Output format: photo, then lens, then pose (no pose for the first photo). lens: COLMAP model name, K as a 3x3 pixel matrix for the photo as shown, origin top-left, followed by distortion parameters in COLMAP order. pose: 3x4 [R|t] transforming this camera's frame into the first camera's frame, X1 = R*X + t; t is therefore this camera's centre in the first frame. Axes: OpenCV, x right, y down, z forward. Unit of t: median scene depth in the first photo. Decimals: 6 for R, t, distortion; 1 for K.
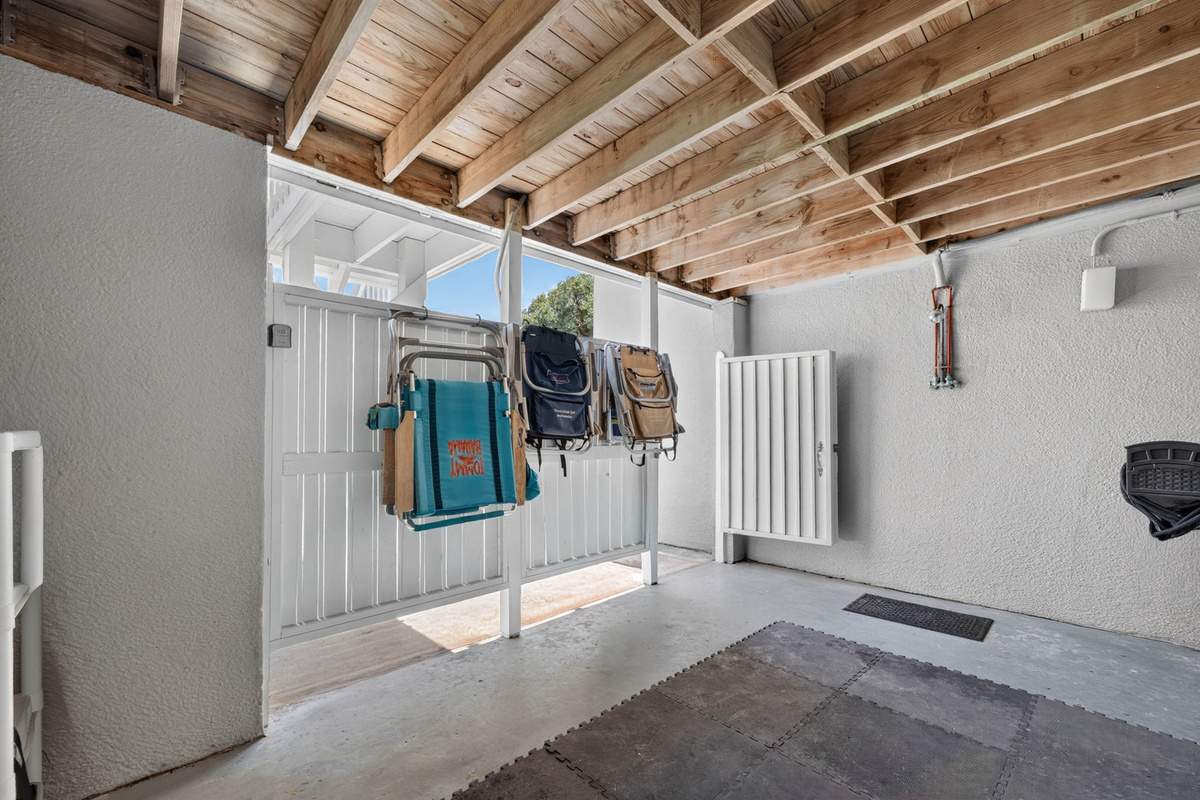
lens RADIAL K [[493.9, 0, 594.8], [0, 493.9, 410.7], [0, 0, 1]] dist [-0.042140, 0.022240]
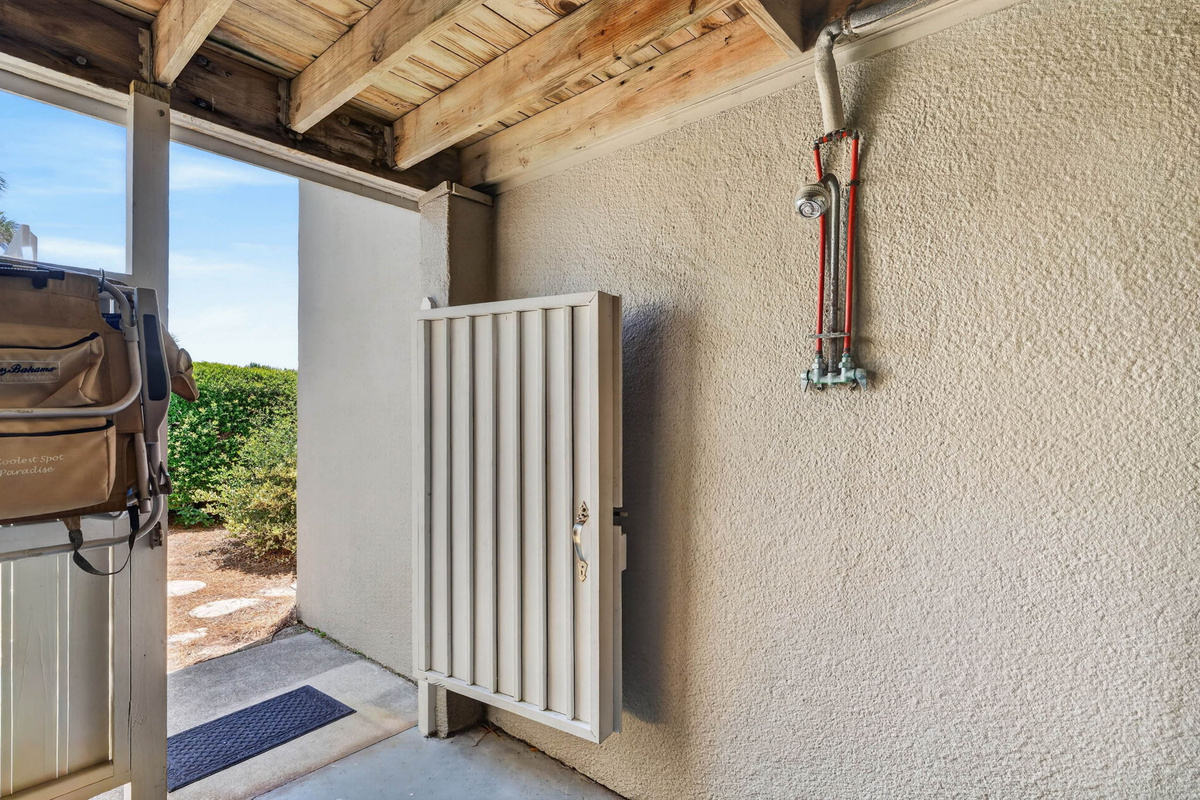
lens RADIAL K [[578.8, 0, 600.0], [0, 578.8, 400.0], [0, 0, 1]] dist [-0.018930, 0.000549]
pose [[0.994074, 0.010099, 0.108236, 0.470241], [-0.012000, 0.999785, 0.016932, -0.041956], [-0.108042, -0.018130, 0.993981, 0.544861]]
